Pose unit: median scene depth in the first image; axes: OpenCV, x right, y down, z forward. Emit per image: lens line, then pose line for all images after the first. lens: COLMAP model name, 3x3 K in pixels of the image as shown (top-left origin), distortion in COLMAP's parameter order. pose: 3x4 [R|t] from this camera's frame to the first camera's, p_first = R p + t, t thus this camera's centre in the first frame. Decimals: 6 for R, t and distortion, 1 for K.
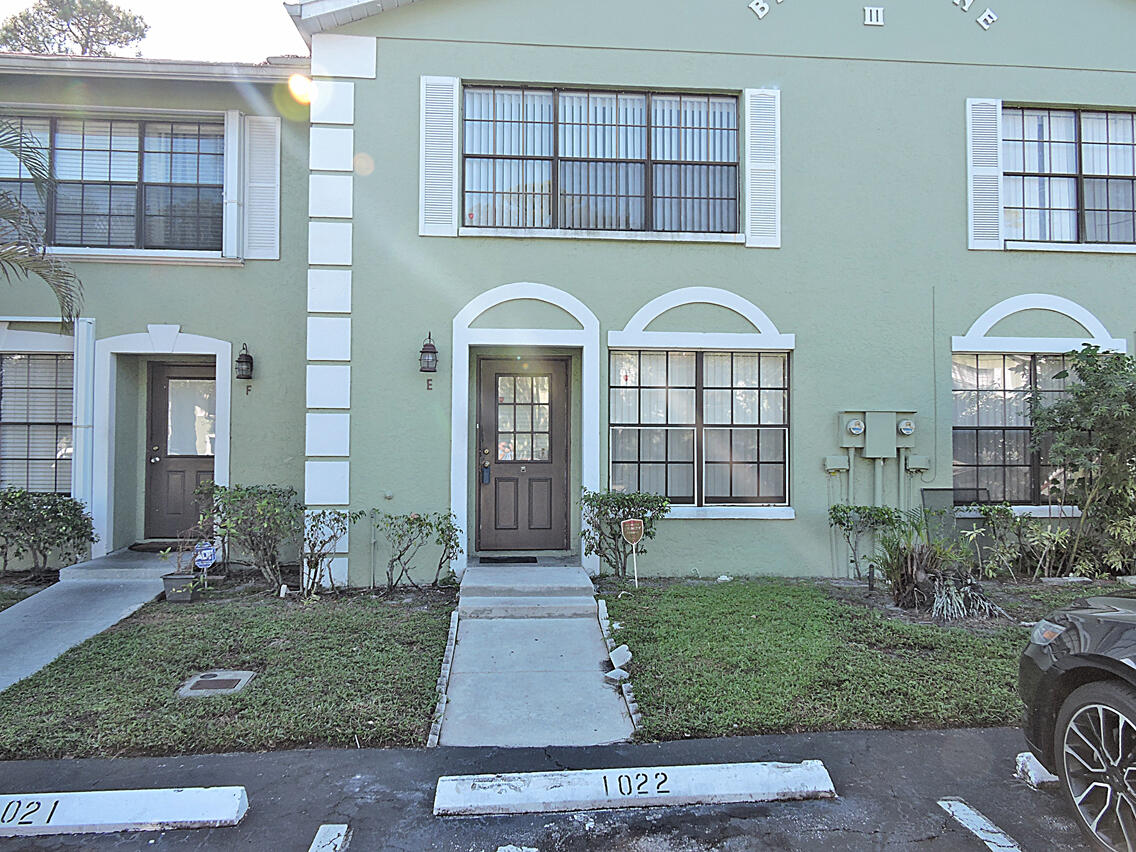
lens RADIAL K [[808.9, 0, 568.9], [0, 808.9, 427.4], [0, 0, 1]] dist [0.004238, -0.008245]
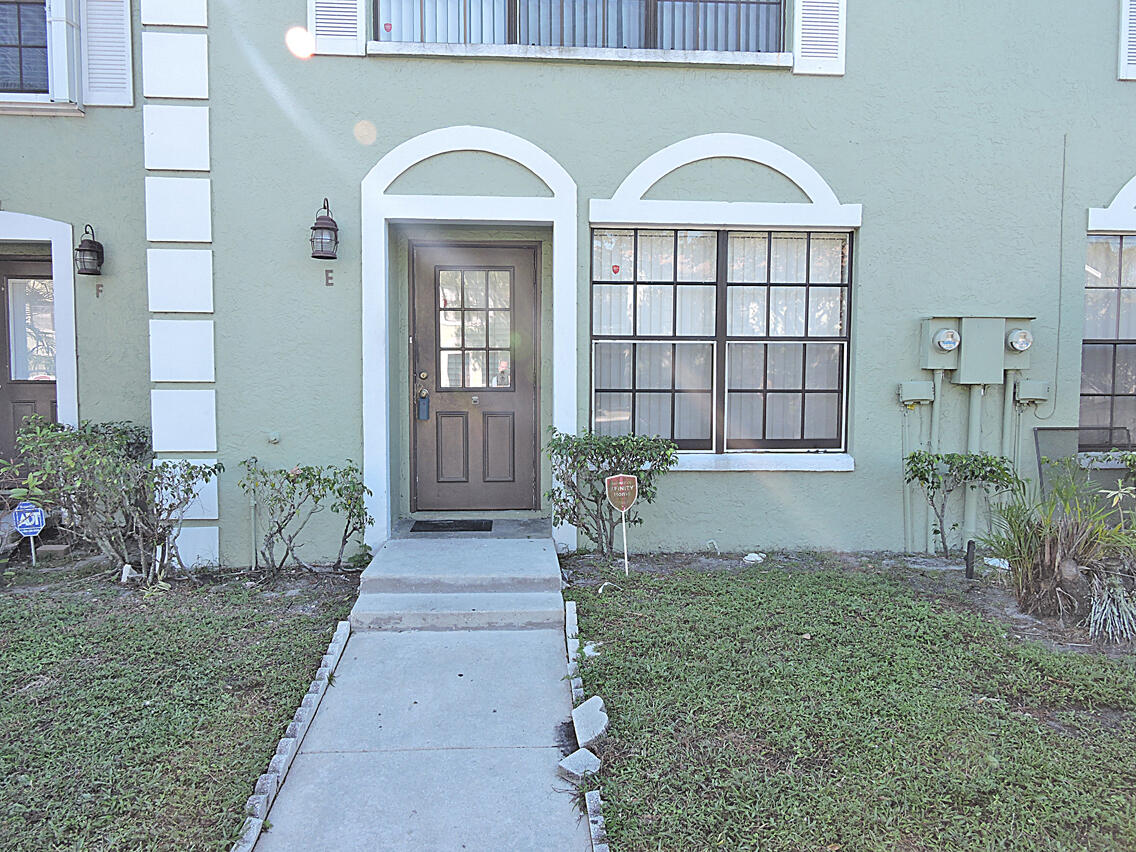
lens RADIAL K [[808.9, 0, 570.0], [0, 808.9, 424.9], [0, 0, 1]] dist [0.004238, -0.008245]
pose [[0.999939, 0.000286, -0.011078, 0.039545], [0.000706, 0.995989, 0.089478, 0.010005], [0.011059, -0.089481, 0.995927, 0.302047]]
